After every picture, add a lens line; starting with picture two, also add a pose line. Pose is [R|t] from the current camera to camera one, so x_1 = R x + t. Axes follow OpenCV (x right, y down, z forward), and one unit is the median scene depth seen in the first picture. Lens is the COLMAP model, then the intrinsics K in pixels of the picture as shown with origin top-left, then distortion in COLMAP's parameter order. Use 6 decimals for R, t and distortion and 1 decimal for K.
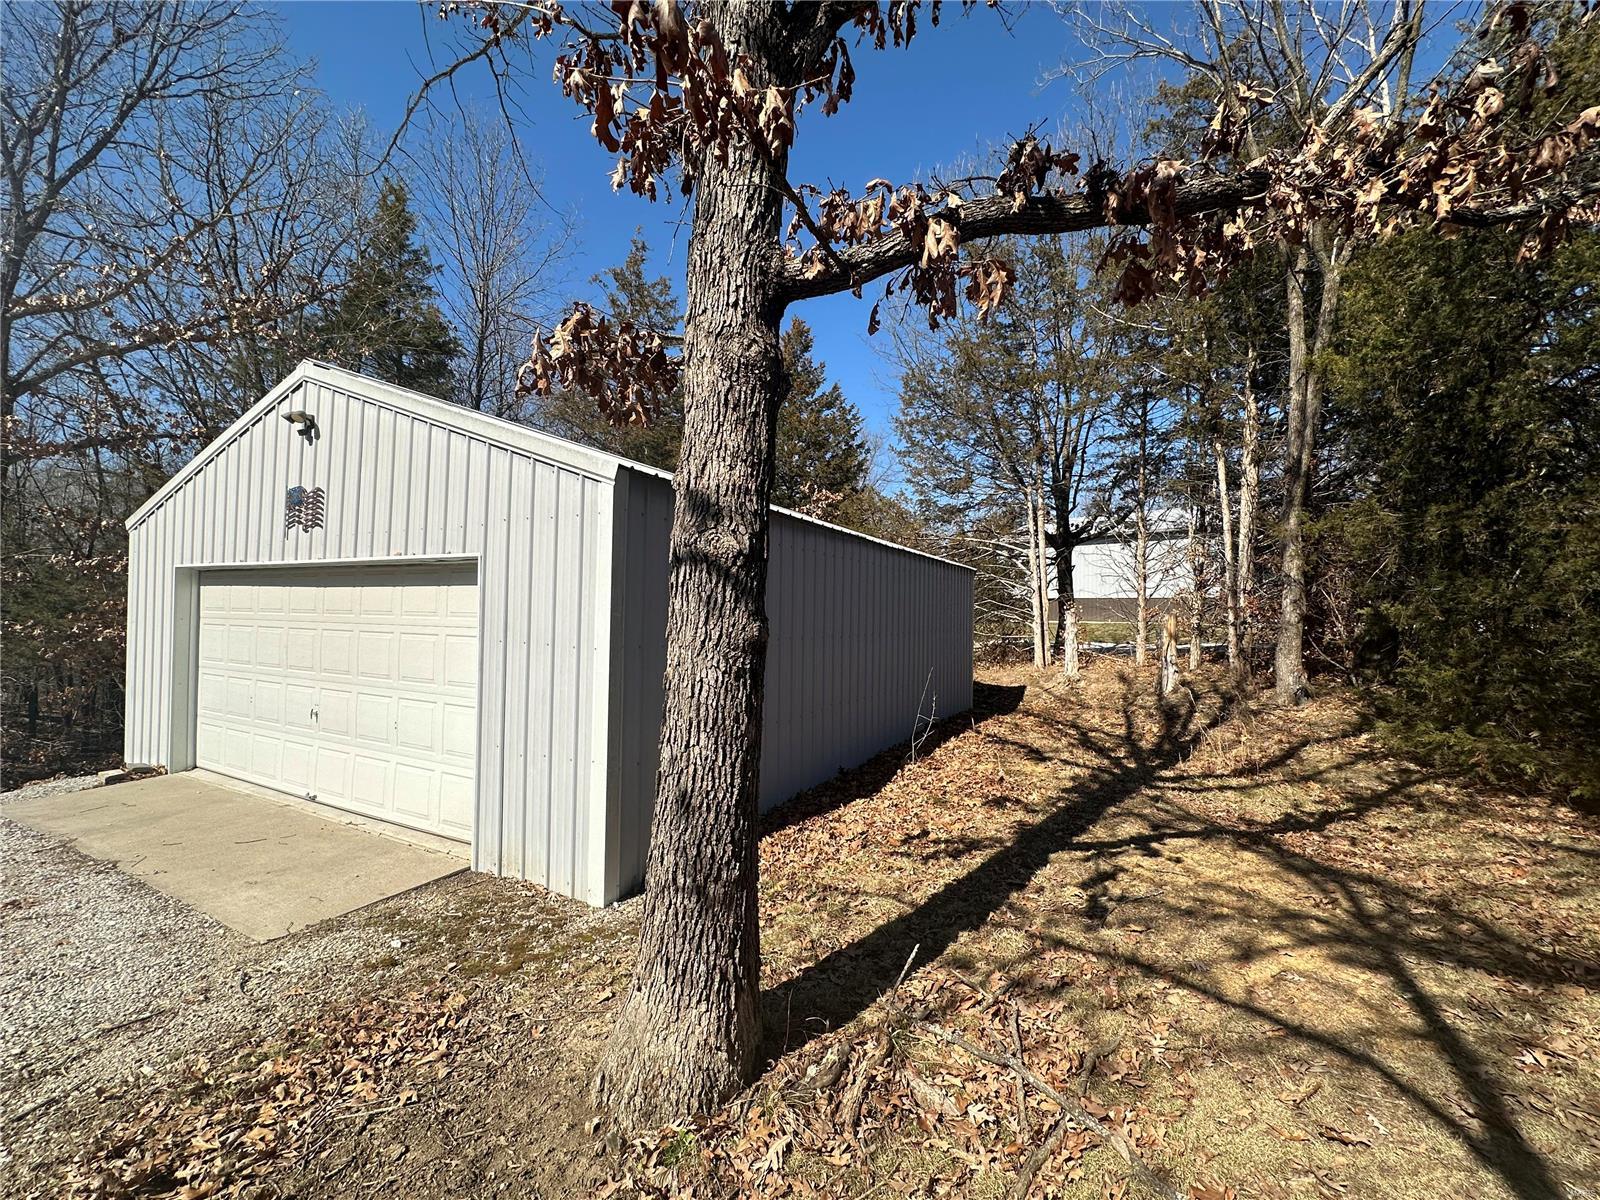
lens RADIAL K [[644.8, 0, 805.0], [0, 644.8, 588.5], [0, 0, 1]] dist [-0.002510, -0.000322]
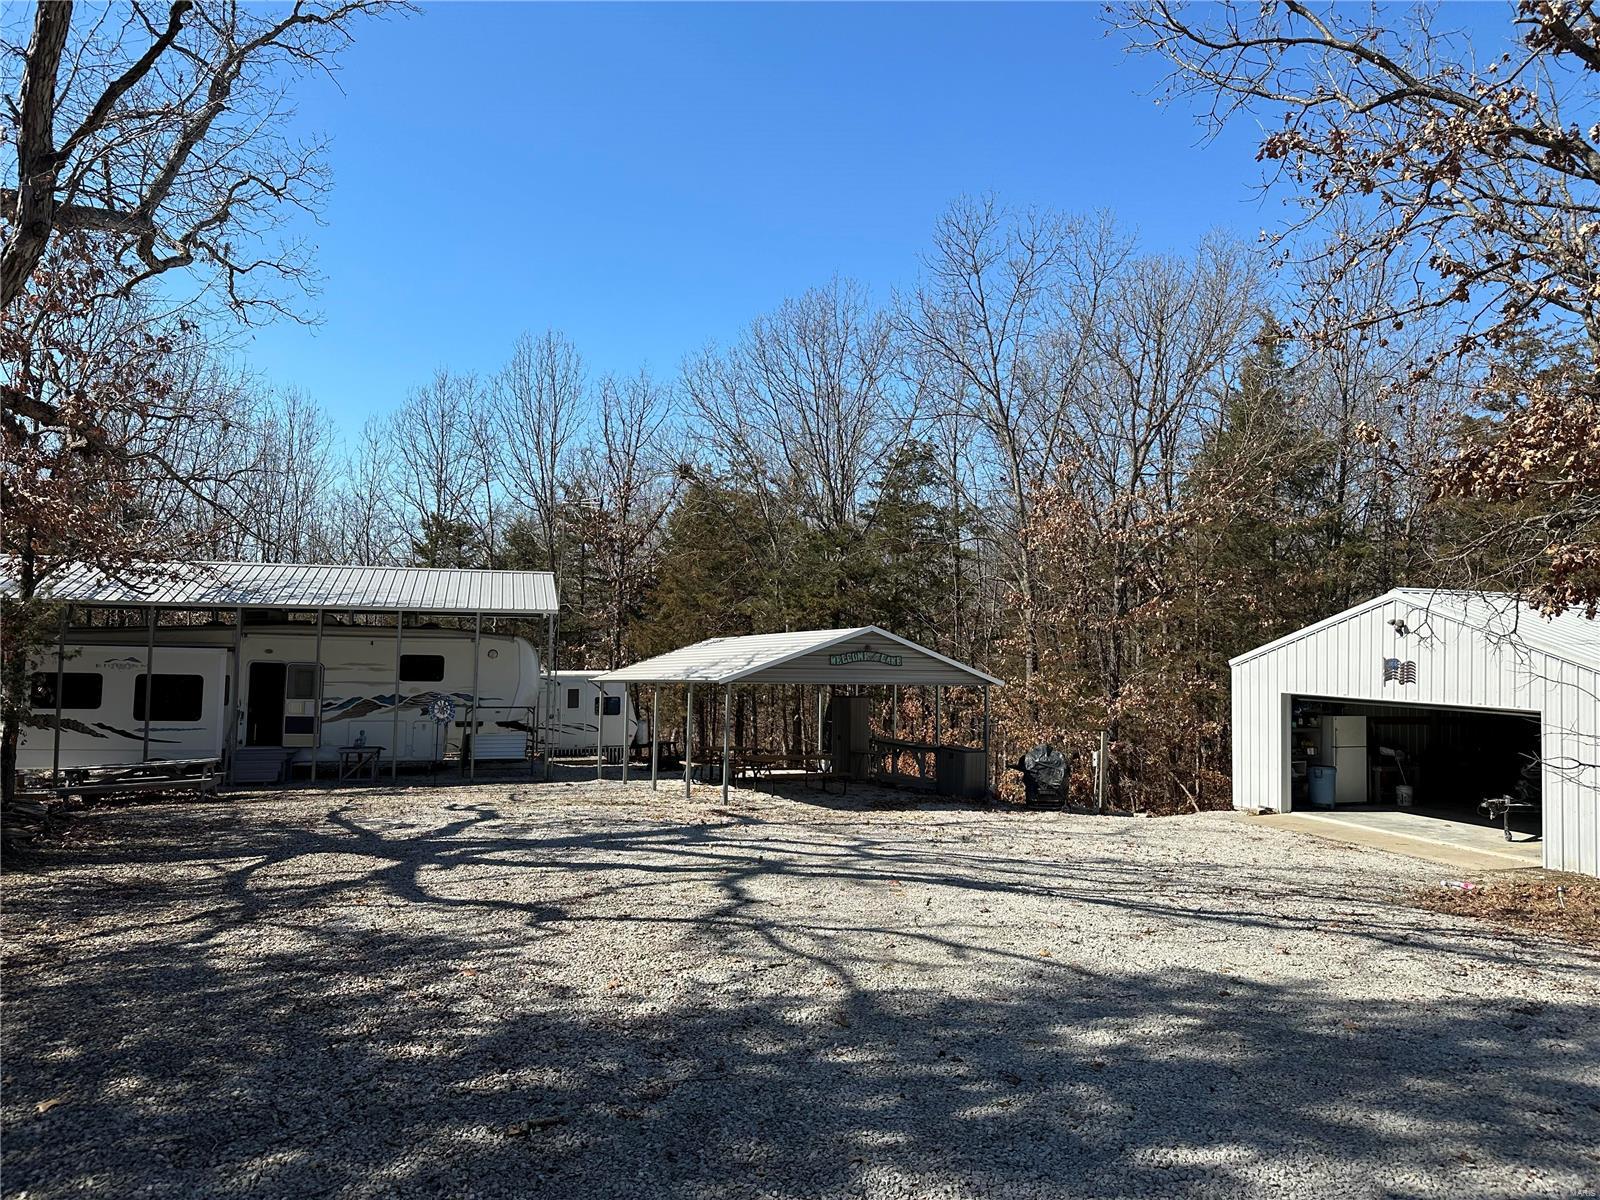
lens RADIAL K [[1129.4, 0, 793.3], [0, 1129.4, 584.2], [0, 0, 1]] dist [0.037102, -0.020487]
pose [[0.733039, -0.035697, -0.679249, 0.133637], [0.016530, 0.999262, -0.034675, -0.226948], [0.679985, 0.014190, 0.733088, -2.012406]]
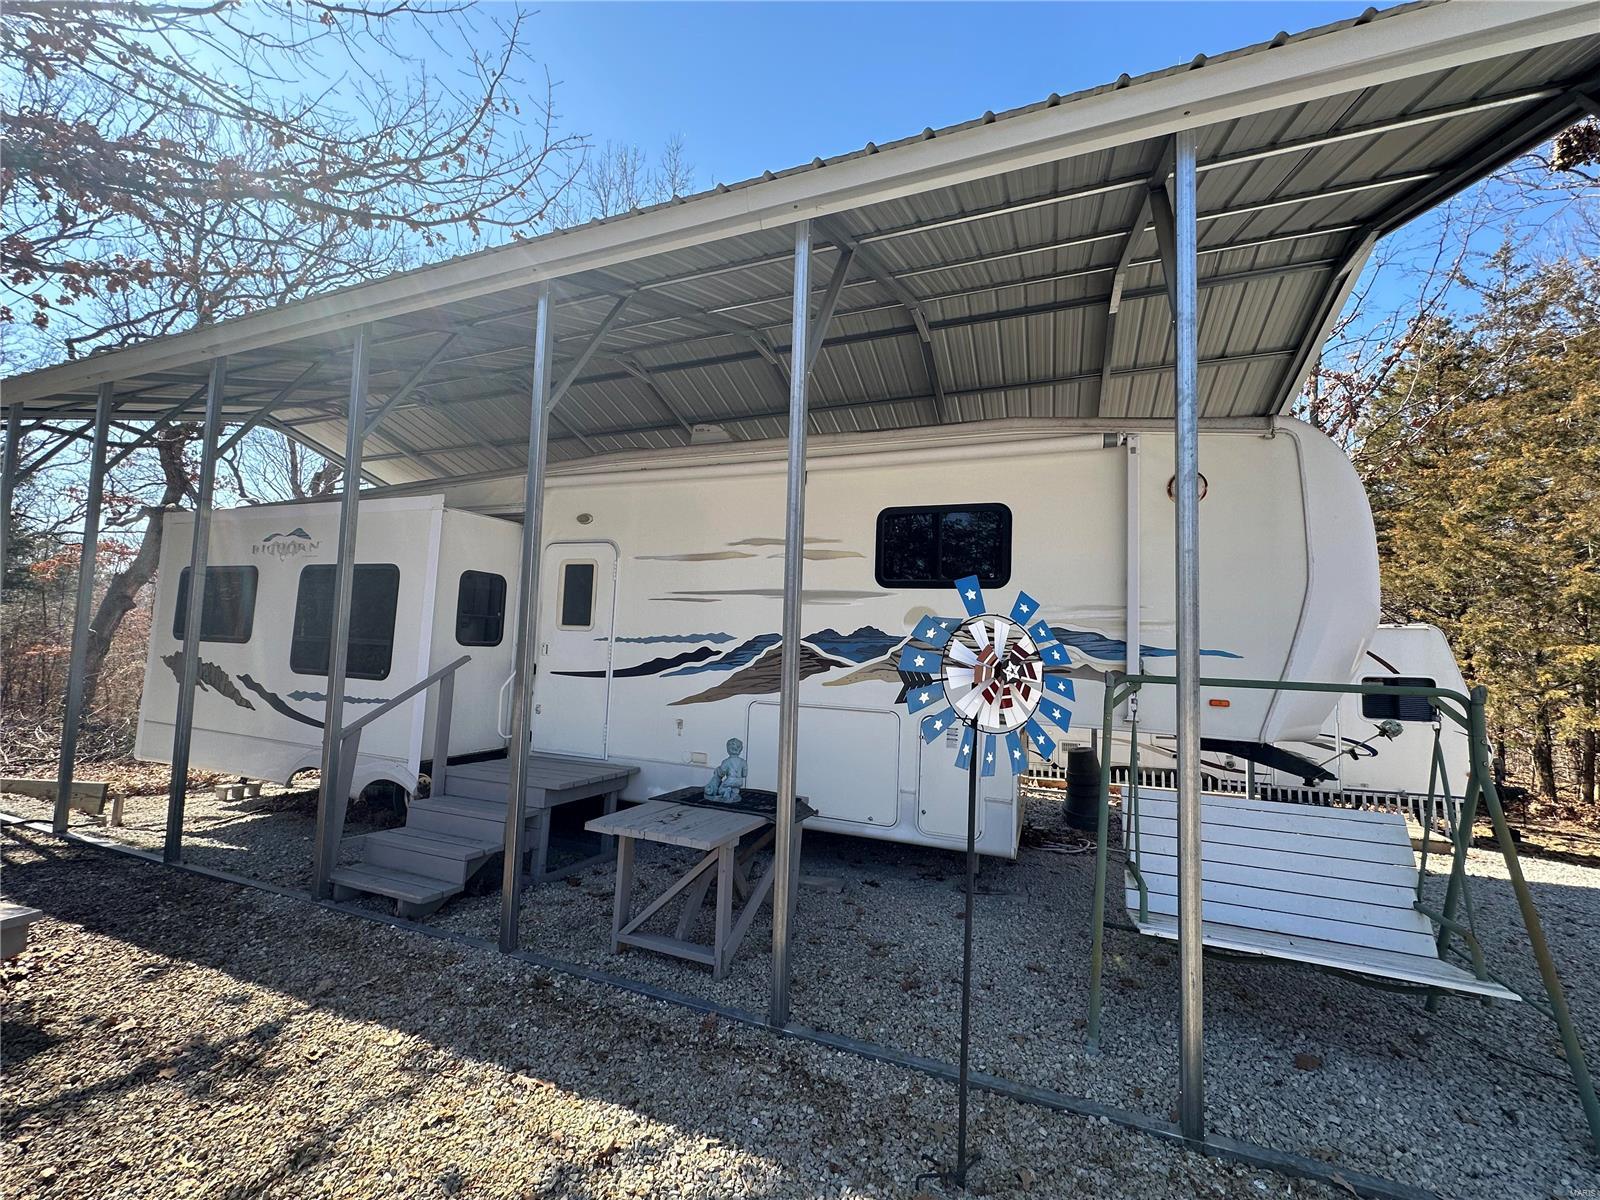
lens RADIAL K [[644.8, 0, 802.0], [0, 644.8, 605.4], [0, 0, 1]] dist [-0.002510, -0.000322]
pose [[0.175358, -0.070518, -0.981976, -2.538001], [0.007541, 0.997498, -0.070287, -0.007511], [0.984476, 0.004921, 0.175451, -0.452983]]
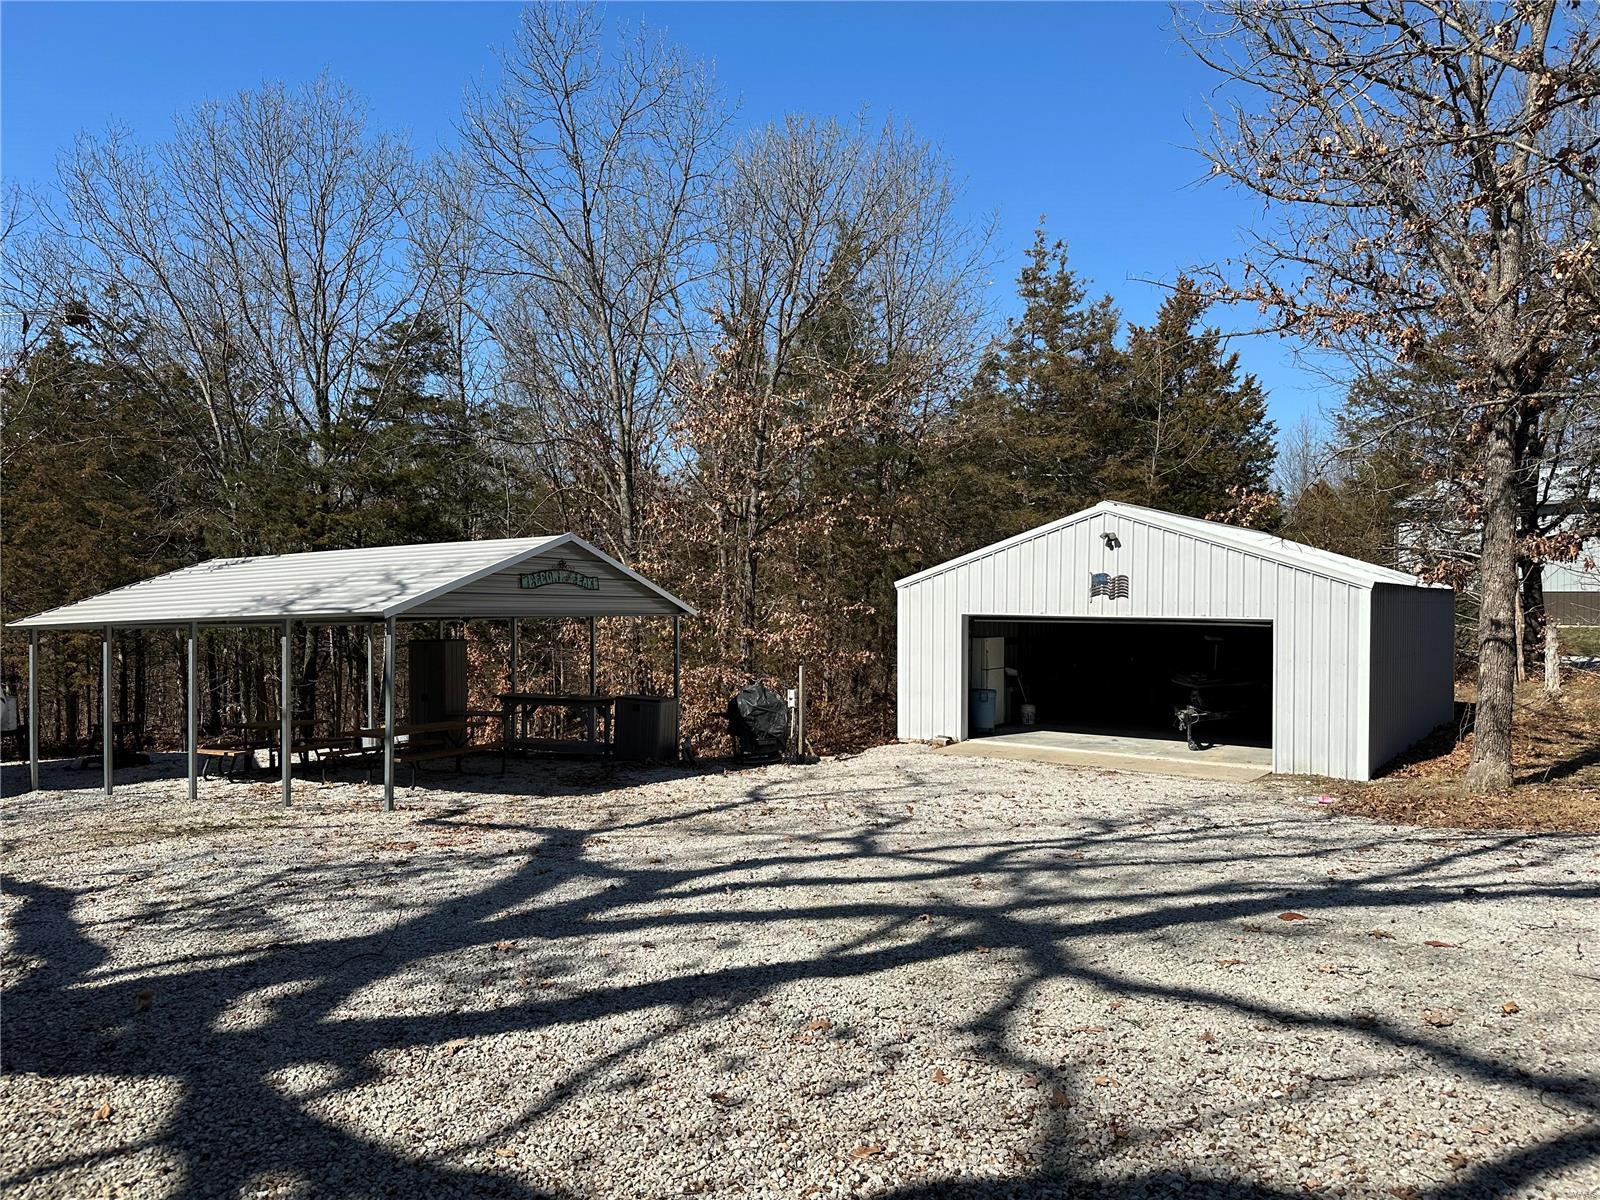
lens RADIAL K [[1129.4, 0, 796.5], [0, 1129.4, 601.2], [0, 0, 1]] dist [0.037102, -0.020487]
pose [[0.989389, -0.010567, -0.144908, -0.929193], [0.015993, 0.999212, 0.036330, -0.165174], [0.144410, -0.038262, 0.988778, -1.746543]]
